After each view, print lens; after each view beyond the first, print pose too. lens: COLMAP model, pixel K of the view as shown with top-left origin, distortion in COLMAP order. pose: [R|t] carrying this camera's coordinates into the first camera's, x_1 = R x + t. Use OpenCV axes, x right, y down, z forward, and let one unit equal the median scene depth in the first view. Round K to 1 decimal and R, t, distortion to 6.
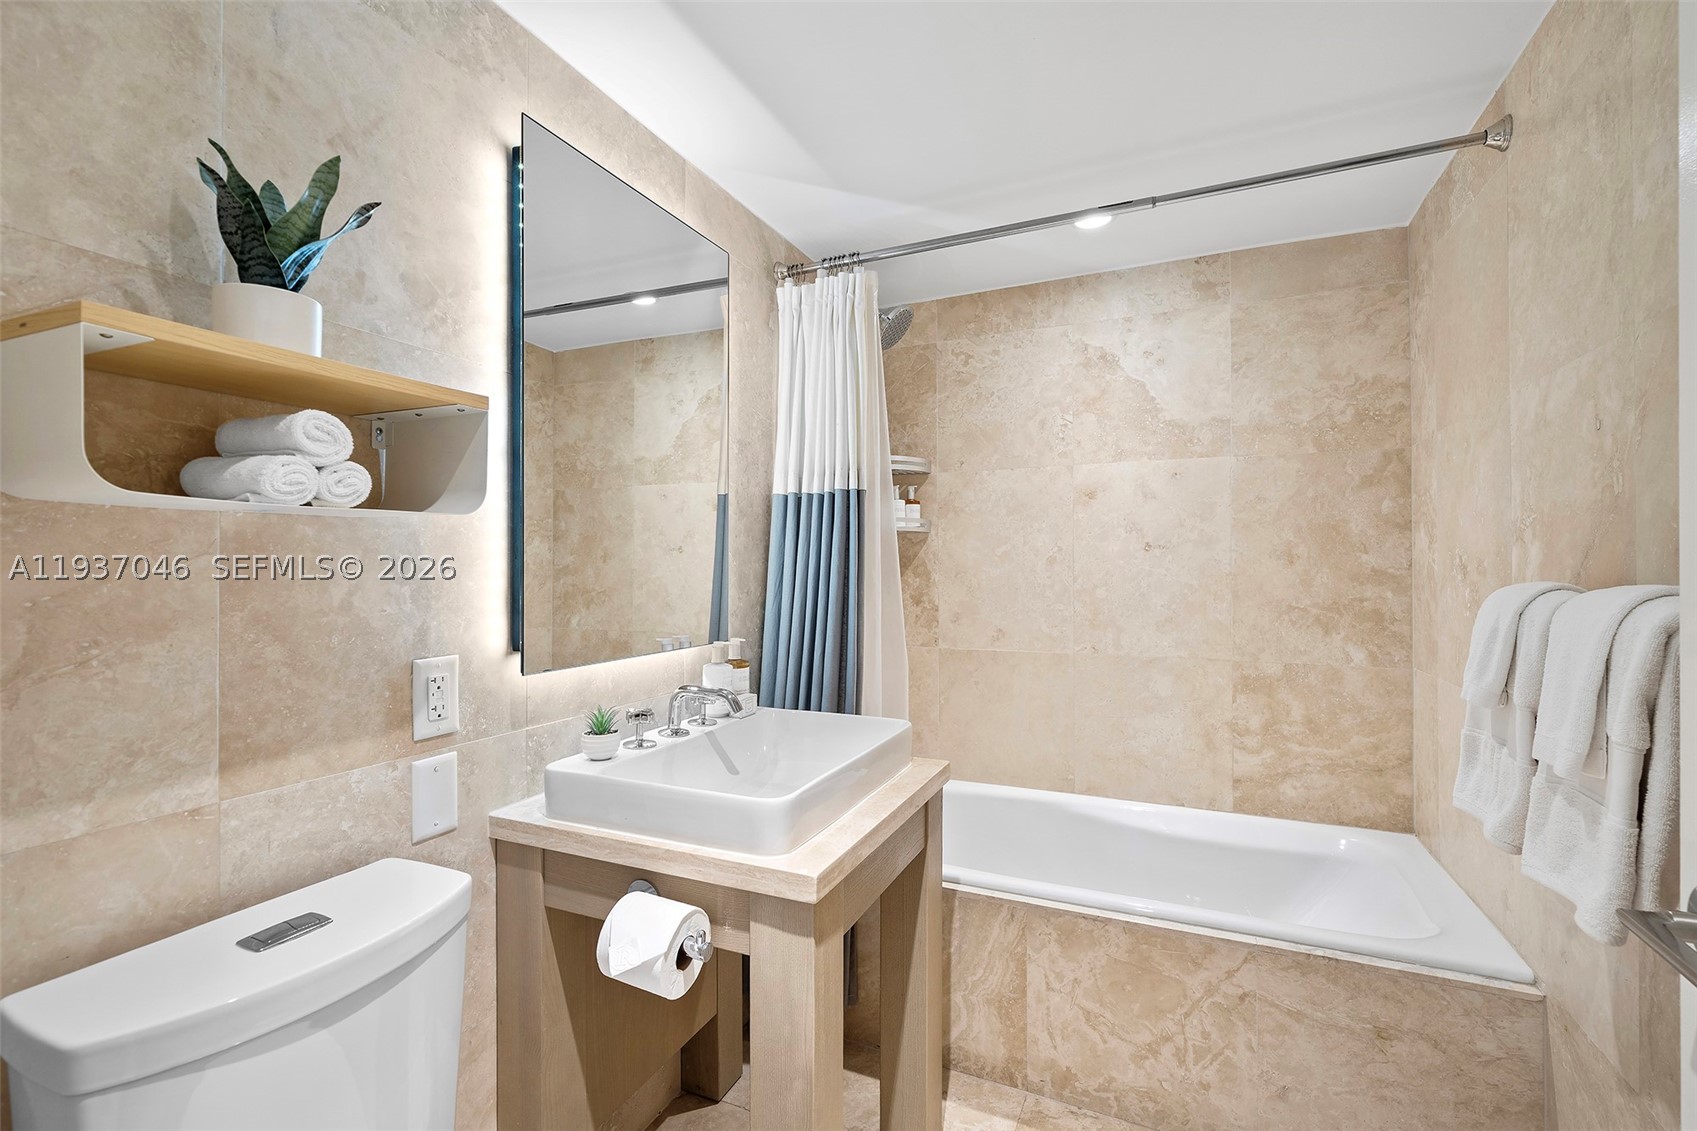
lens RADIAL K [[757.6, 0, 852.2], [0, 757.6, 567.9], [0, 0, 1]] dist [0.000555, 0.000077]
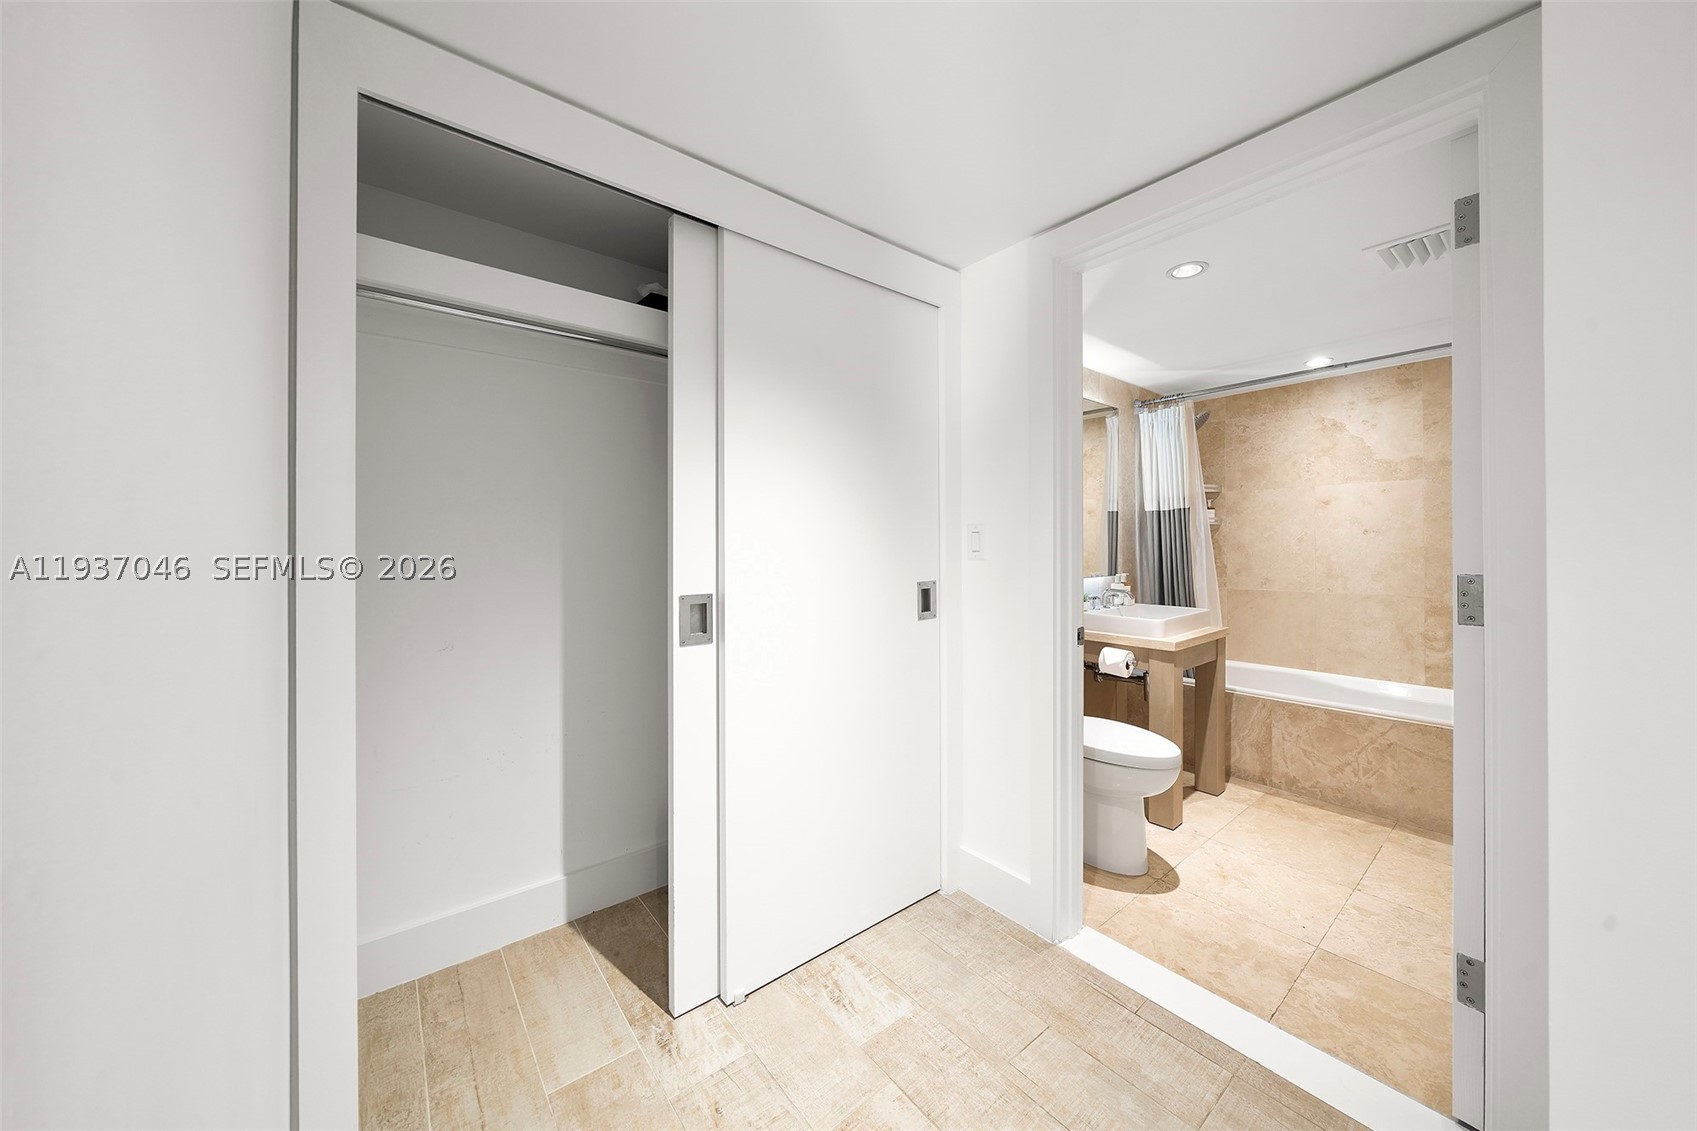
lens RADIAL K [[592.2, 0, 860.0], [0, 592.2, 544.2], [0, 0, 1]] dist [-0.002205, -0.000073]
pose [[0.899009, 0.000133, -0.437931, -0.081207], [-0.001393, 0.999996, -0.002556, 0.007801], [0.437929, 0.002908, 0.899005, -0.973272]]
